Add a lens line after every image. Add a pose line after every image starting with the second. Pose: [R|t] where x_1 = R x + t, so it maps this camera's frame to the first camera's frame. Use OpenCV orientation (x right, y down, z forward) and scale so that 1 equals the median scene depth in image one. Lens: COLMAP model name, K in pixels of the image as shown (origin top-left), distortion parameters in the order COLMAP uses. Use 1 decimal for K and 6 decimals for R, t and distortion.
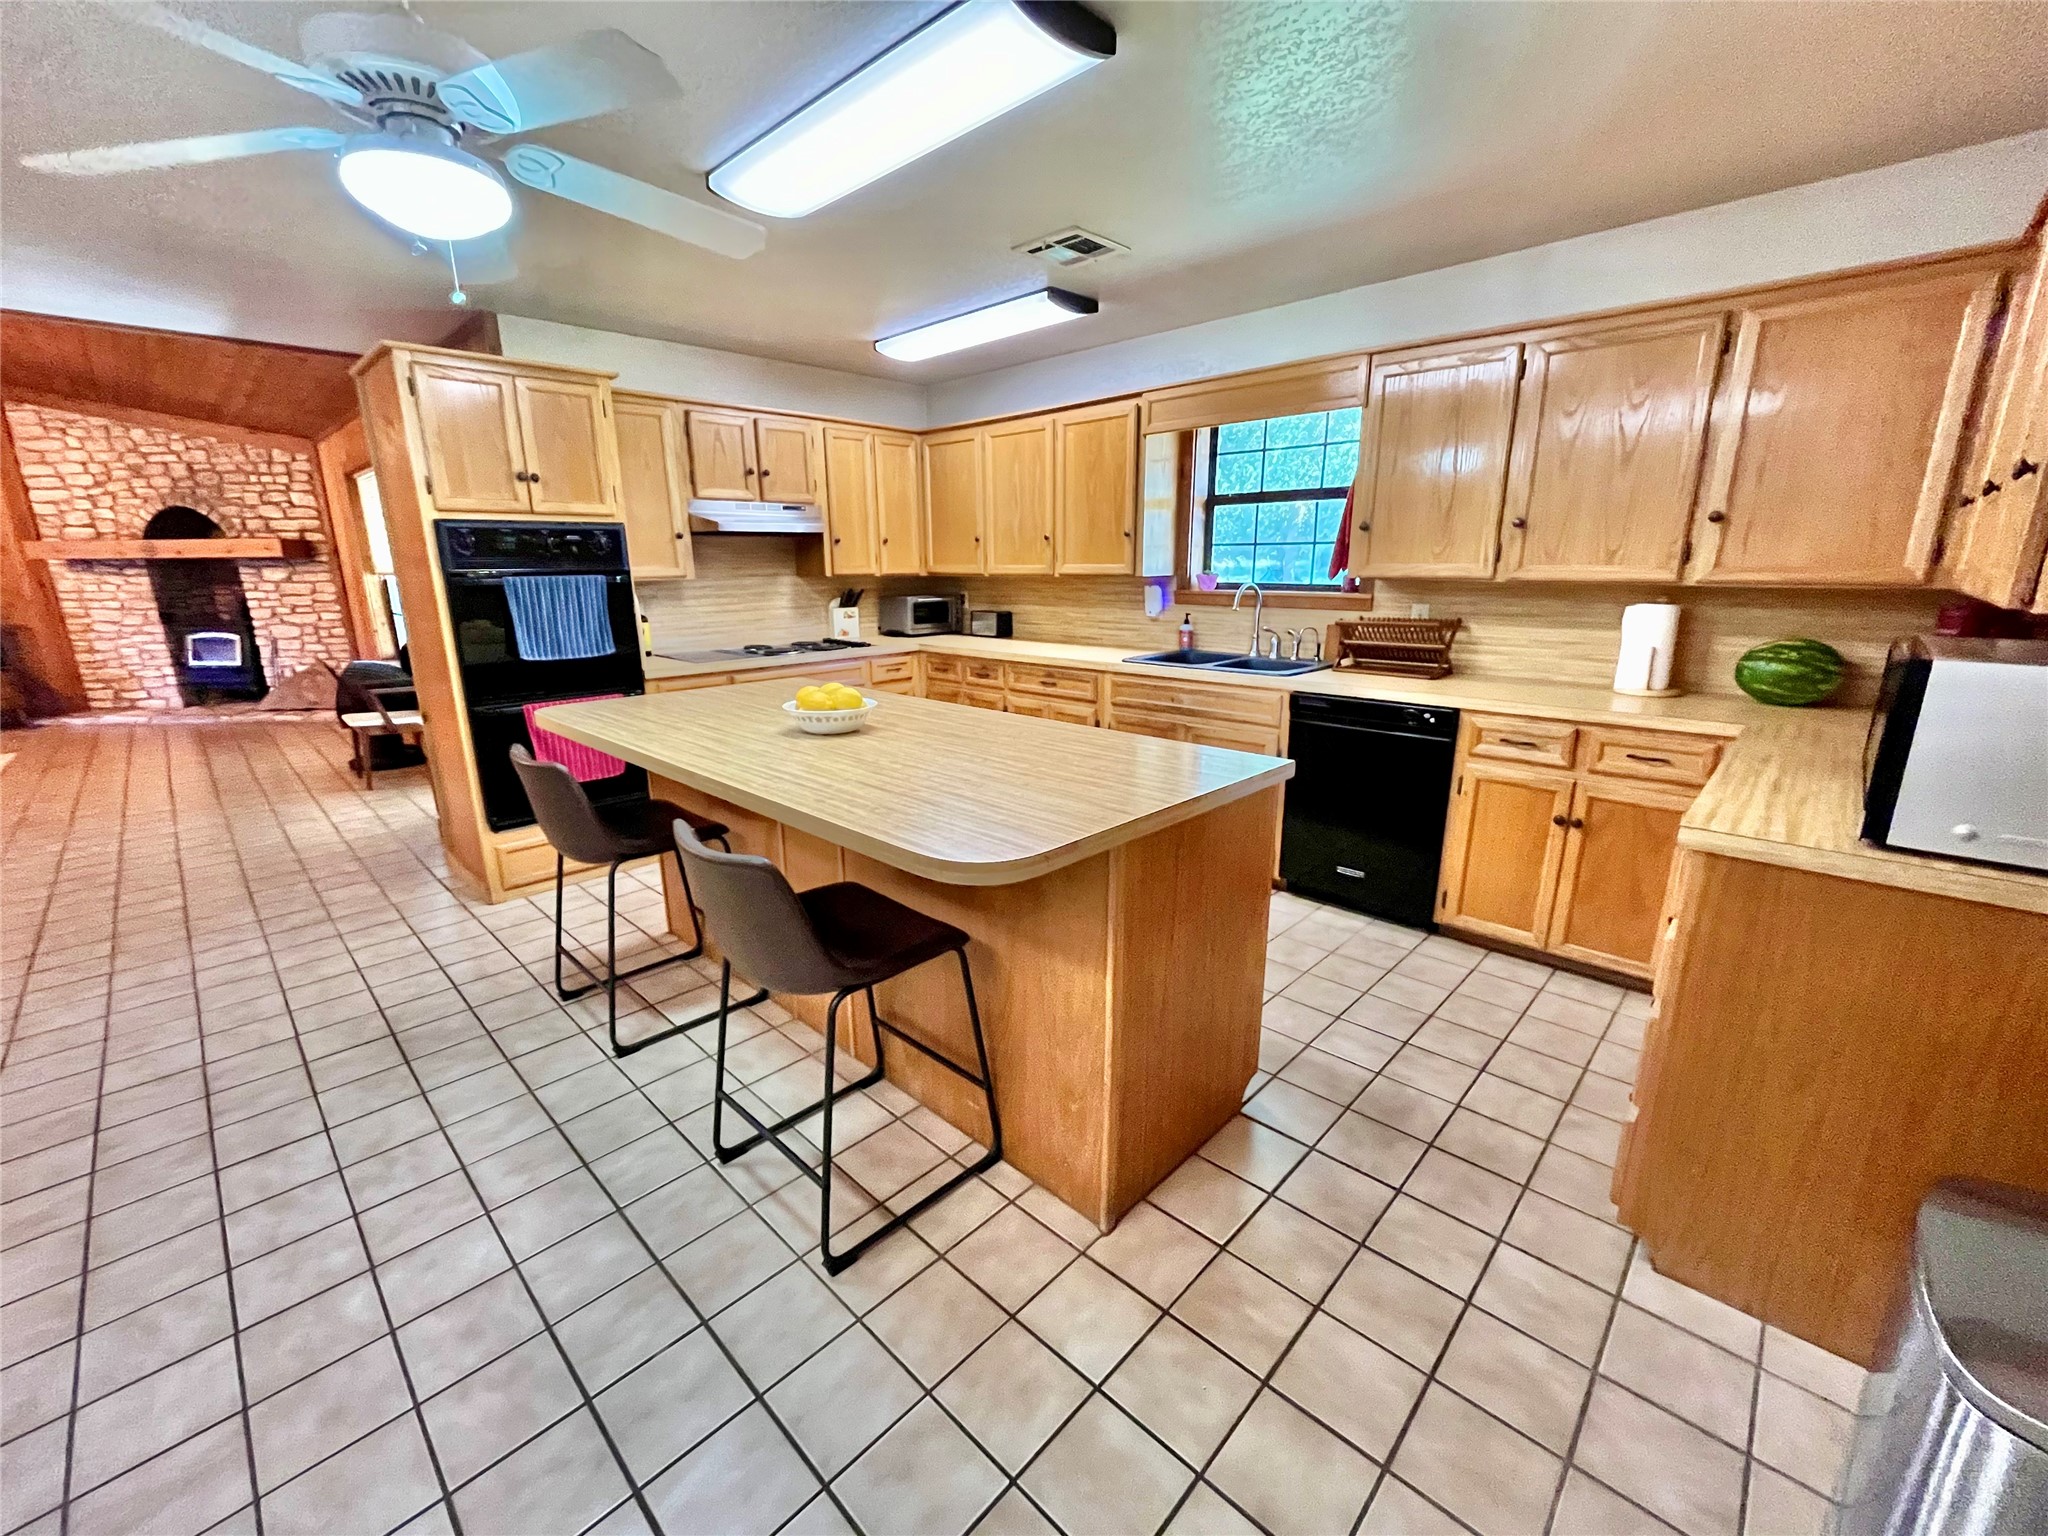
lens RADIAL K [[832.8, 0, 1021.7], [0, 832.8, 770.8], [0, 0, 1]] dist [-0.001077, -0.000329]
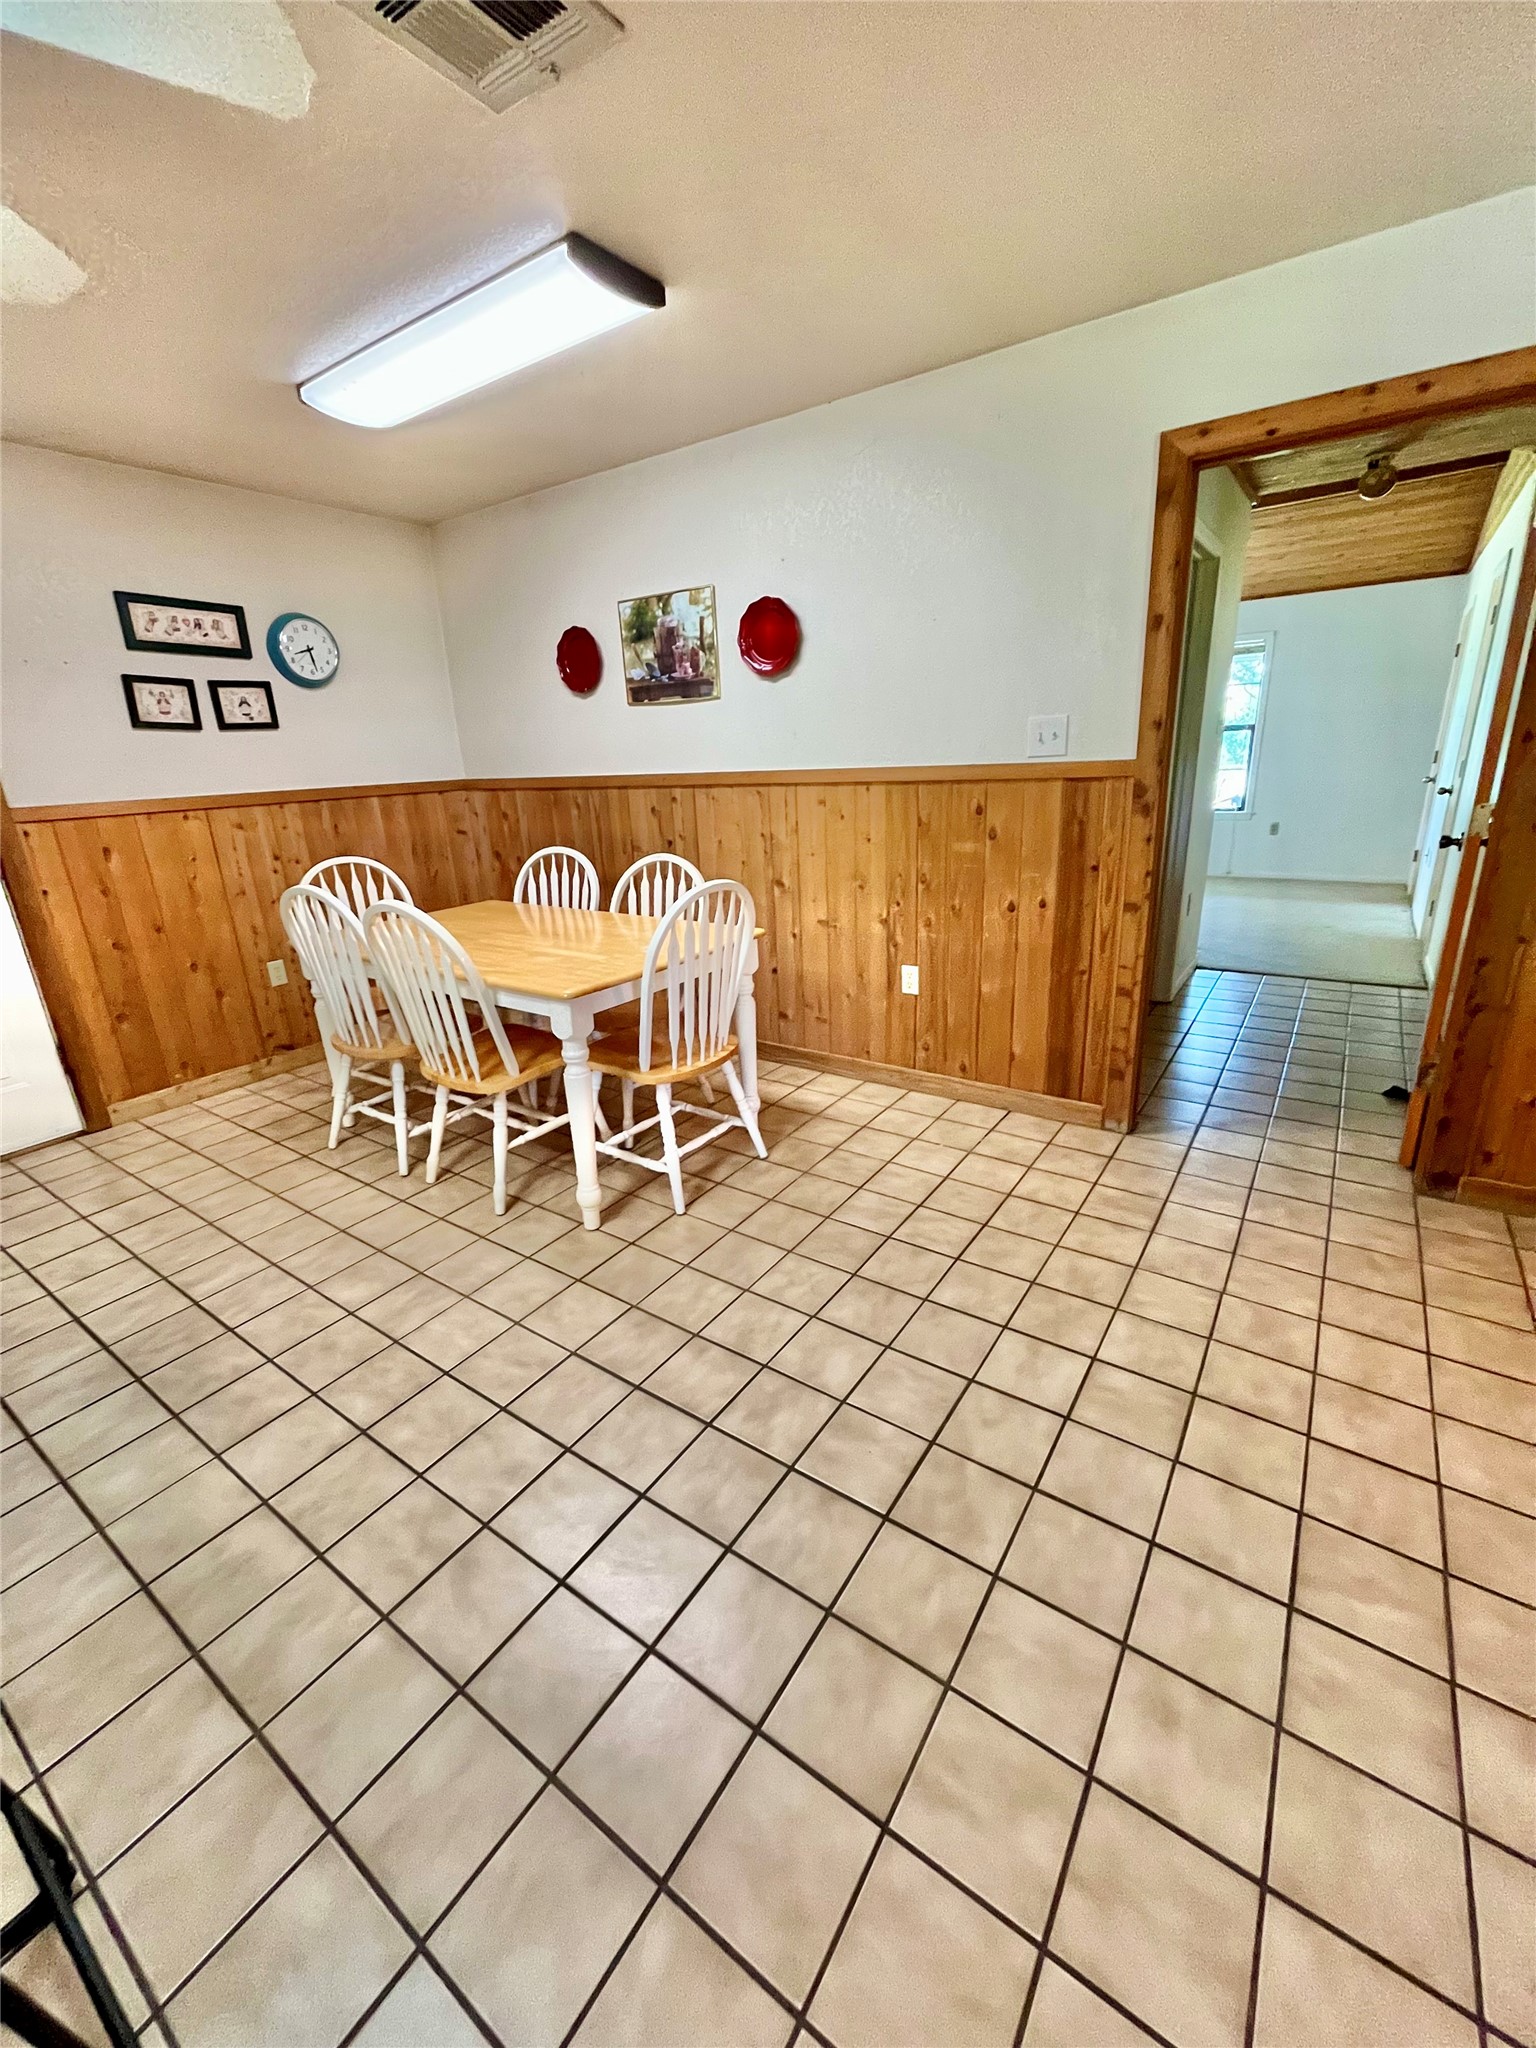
lens RADIAL K [[832.8, 0, 769.2], [0, 832.8, 1025.9], [0, 0, 1]] dist [-0.001077, -0.000329]
pose [[-0.984095, 0.100871, -0.146226, -0.873284], [0.007038, 0.844638, 0.535291, -0.295561], [0.177503, 0.525748, -0.831914, 1.254004]]
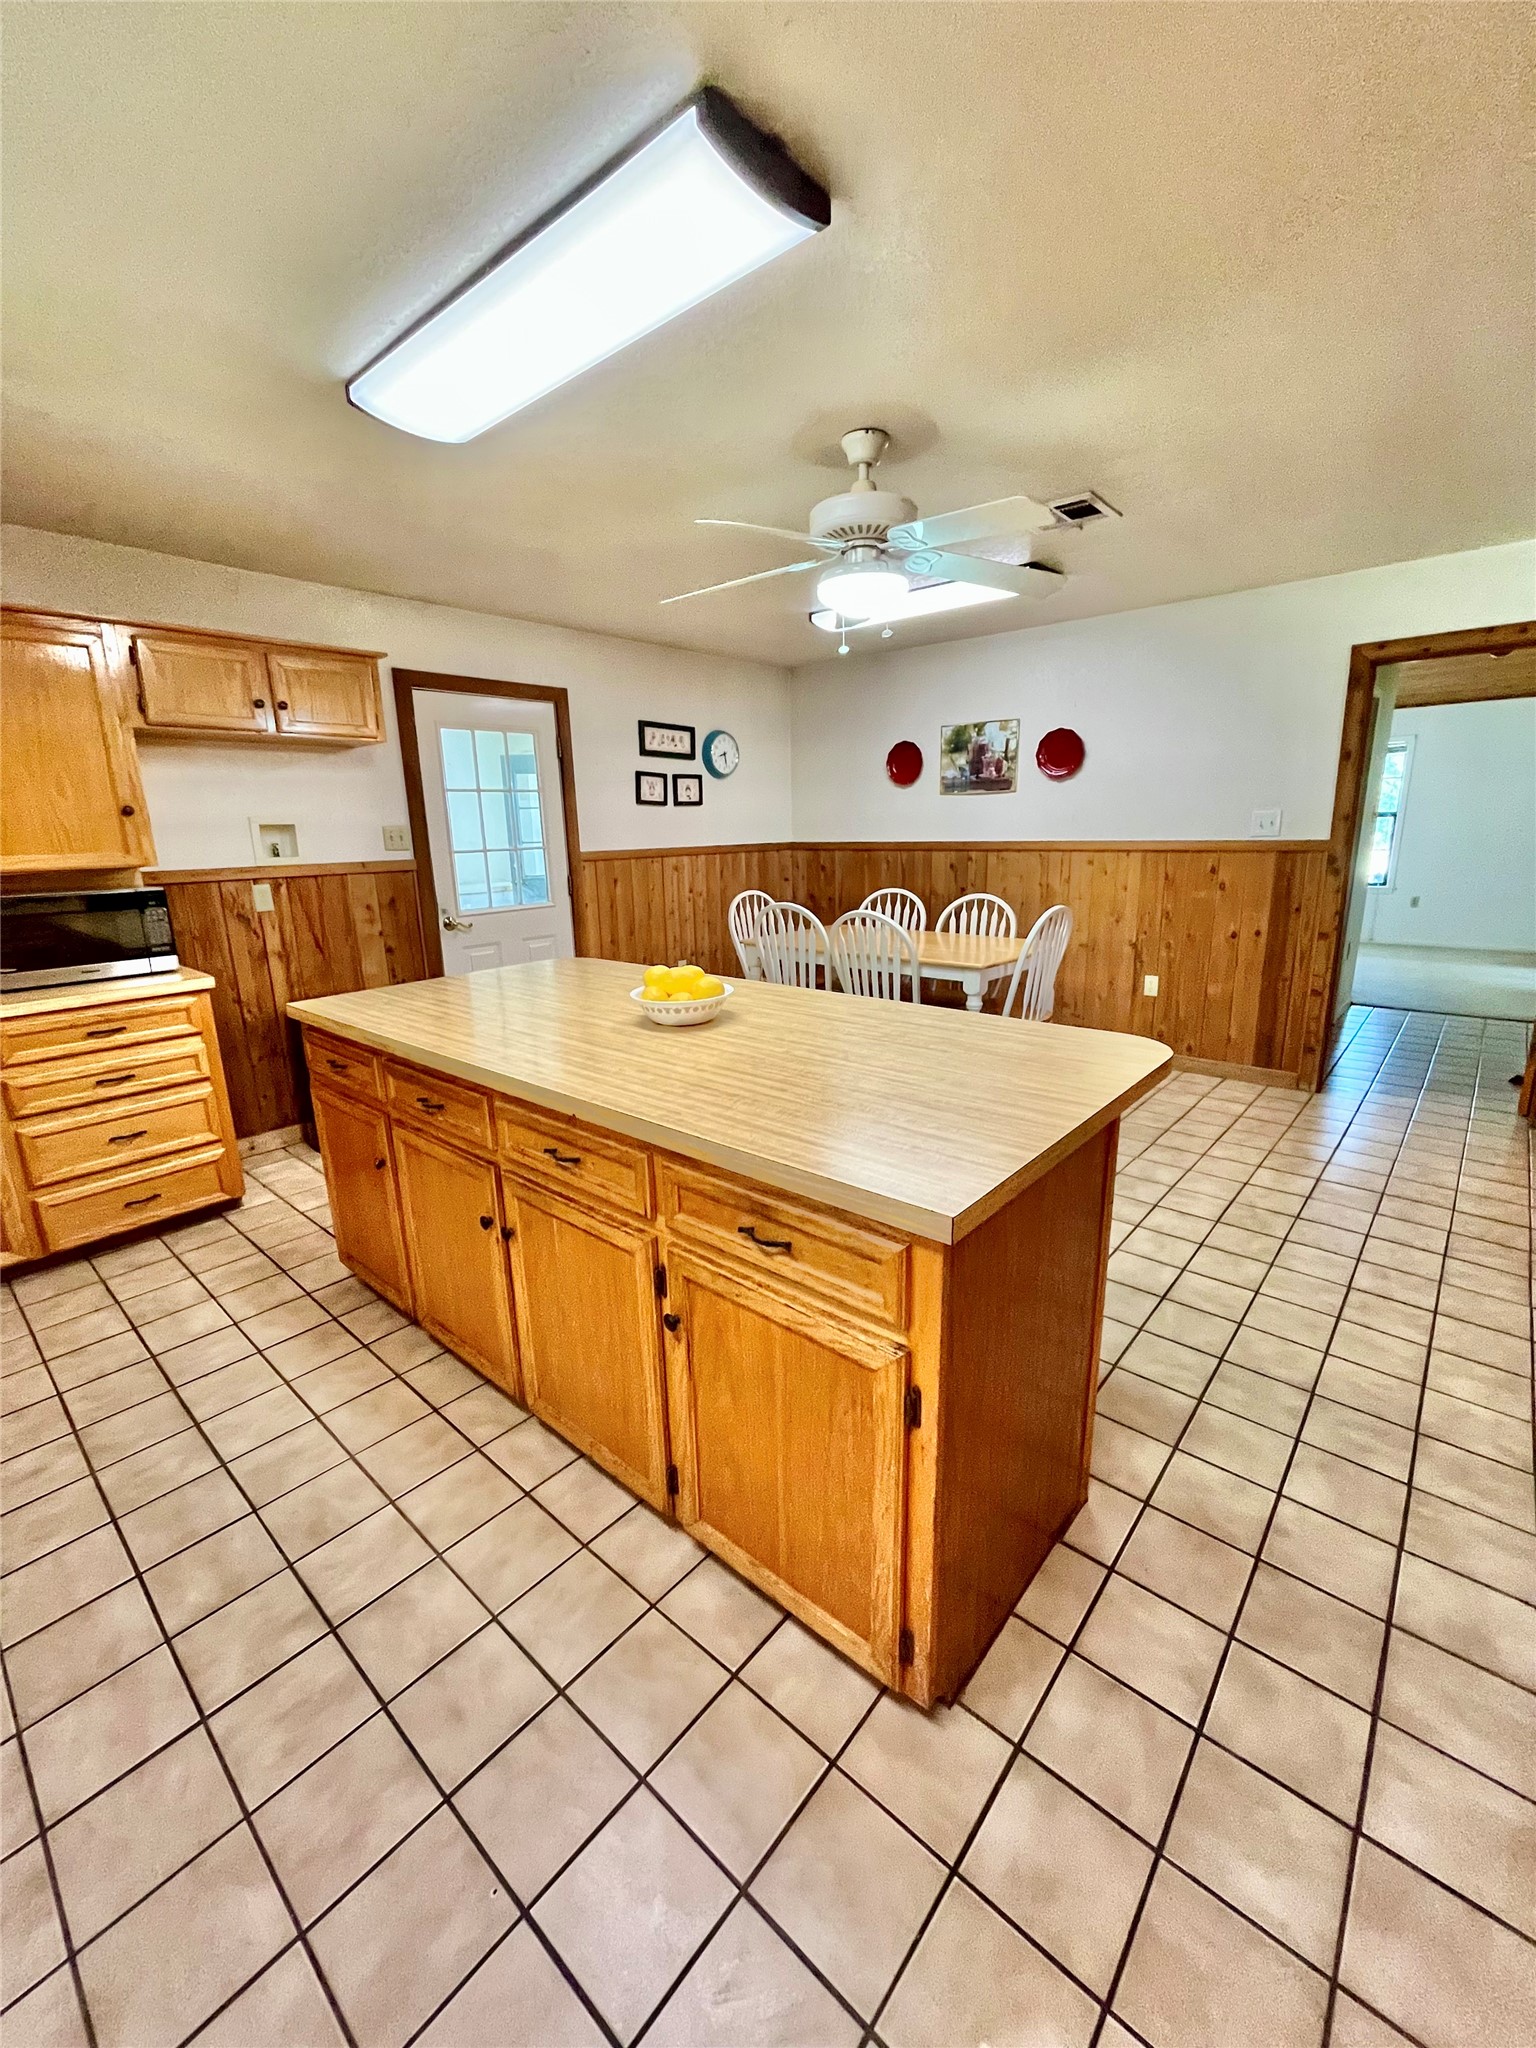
lens RADIAL K [[832.8, 0, 770.1], [0, 832.8, 1024.9], [0, 0, 1]] dist [-0.001077, -0.000329]
pose [[-0.998138, 0.040743, -0.045398, -0.303488], [0.014940, 0.884851, 0.465634, -0.477449], [0.059142, 0.464089, -0.883812, 1.861129]]
